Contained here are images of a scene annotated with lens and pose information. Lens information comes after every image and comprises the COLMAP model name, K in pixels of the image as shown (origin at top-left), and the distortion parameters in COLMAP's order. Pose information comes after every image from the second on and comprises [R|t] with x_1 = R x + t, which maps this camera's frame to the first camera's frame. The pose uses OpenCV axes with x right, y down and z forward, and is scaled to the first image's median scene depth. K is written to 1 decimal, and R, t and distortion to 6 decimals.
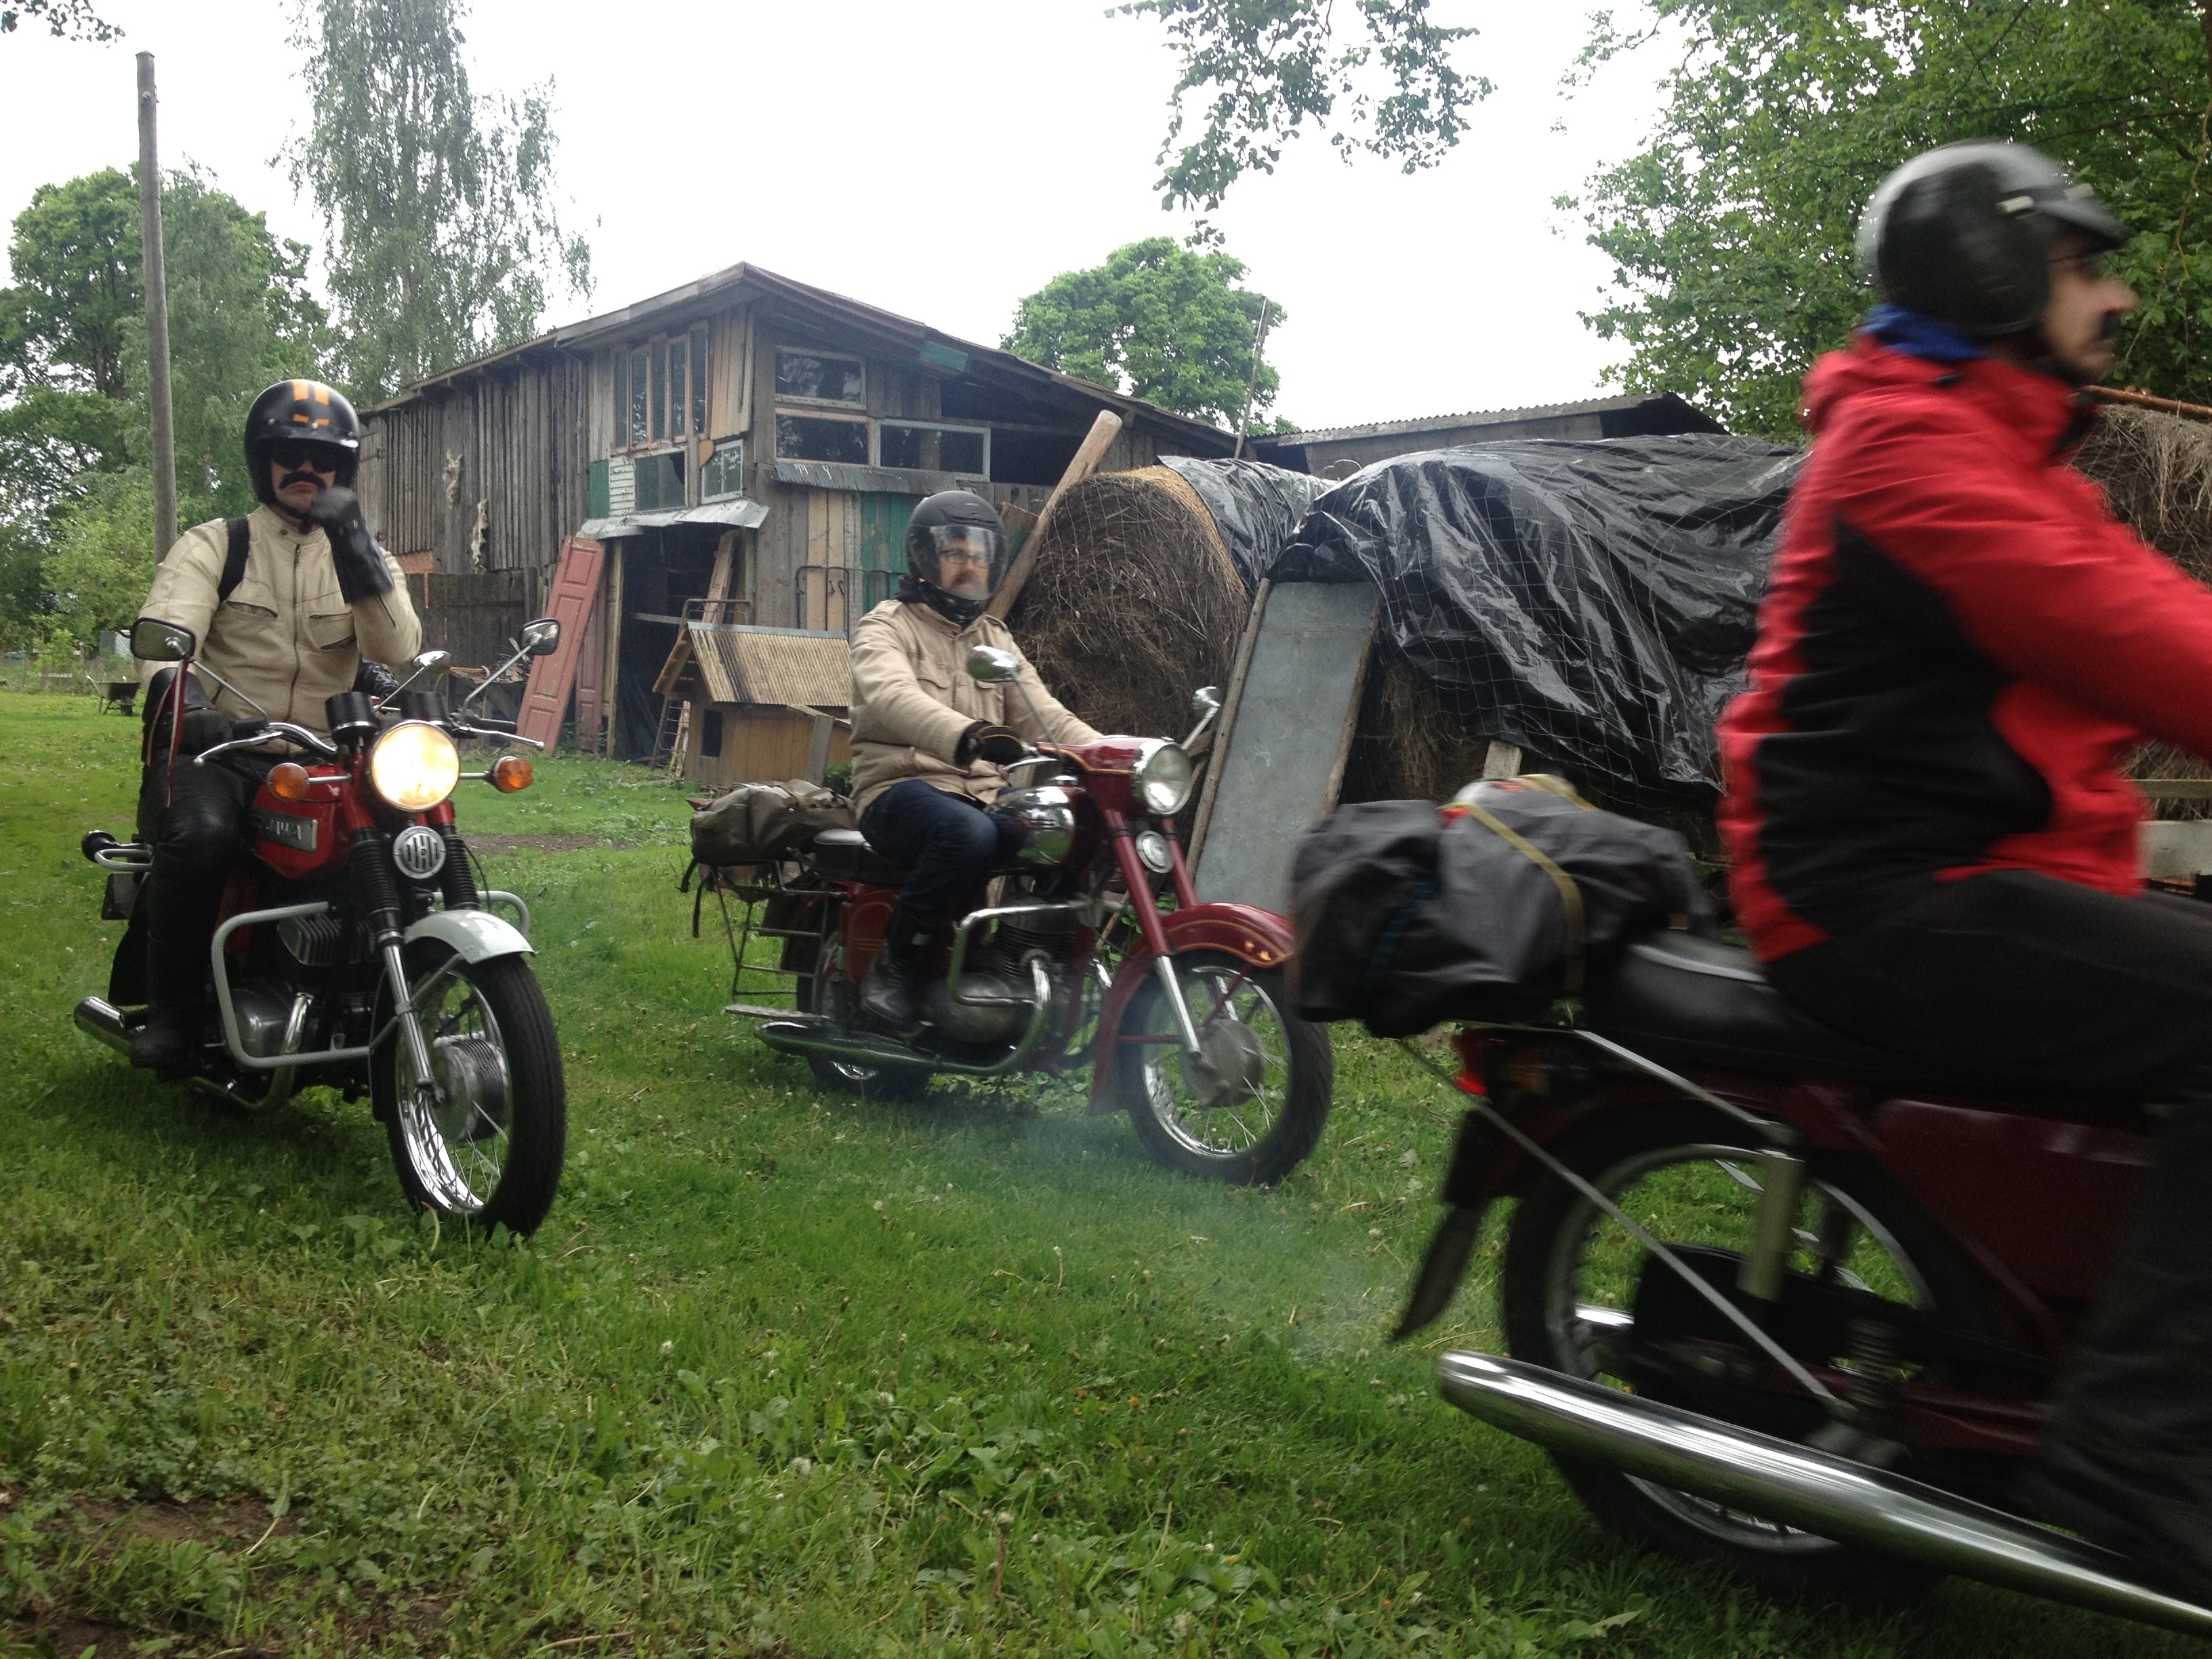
lens RADIAL K [[2054.4, 0, 1123.4], [0, 2054.4, 800.7], [0, 0, 1]] dist [0.130816, -0.265807]
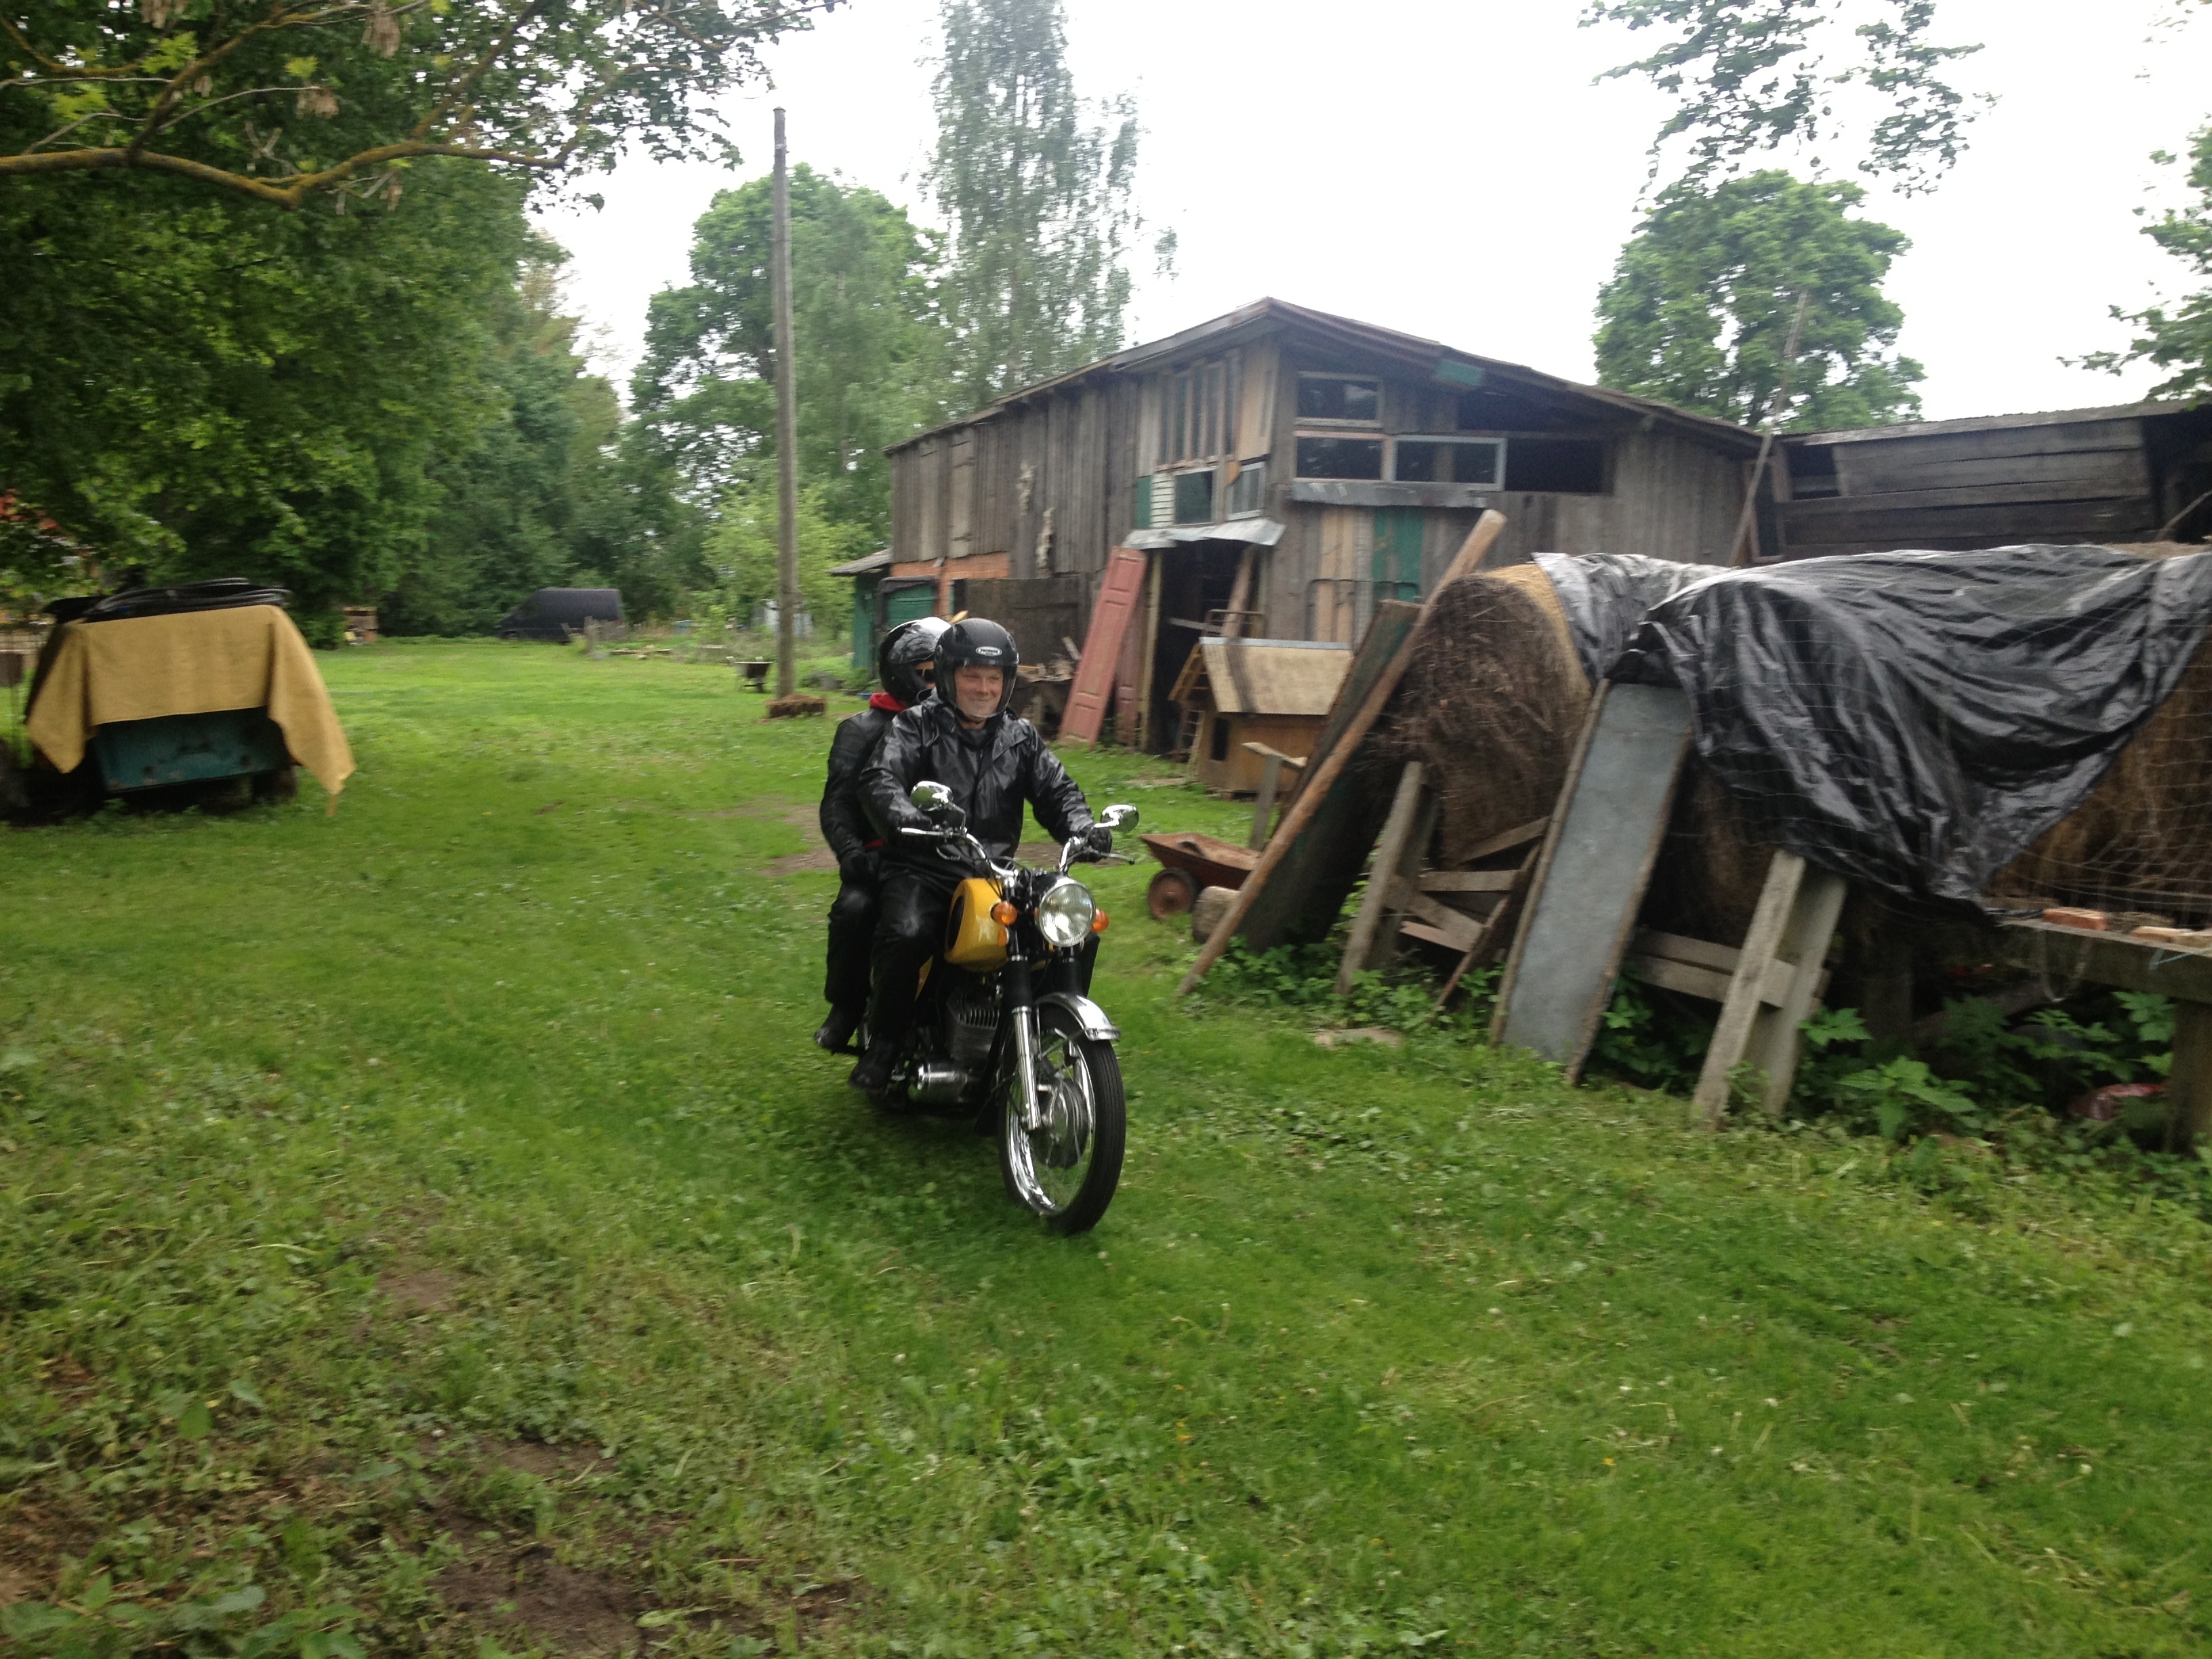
lens RADIAL K [[2061.9, 0, 1169.3], [0, 2061.9, 791.9], [0, 0, 1]] dist [0.115343, -0.259699]
pose [[0.964728, 0.027399, -0.261819, 0.135138], [-0.021619, 0.999455, 0.024933, -0.069655], [0.262360, -0.018393, 0.964795, -0.133786]]
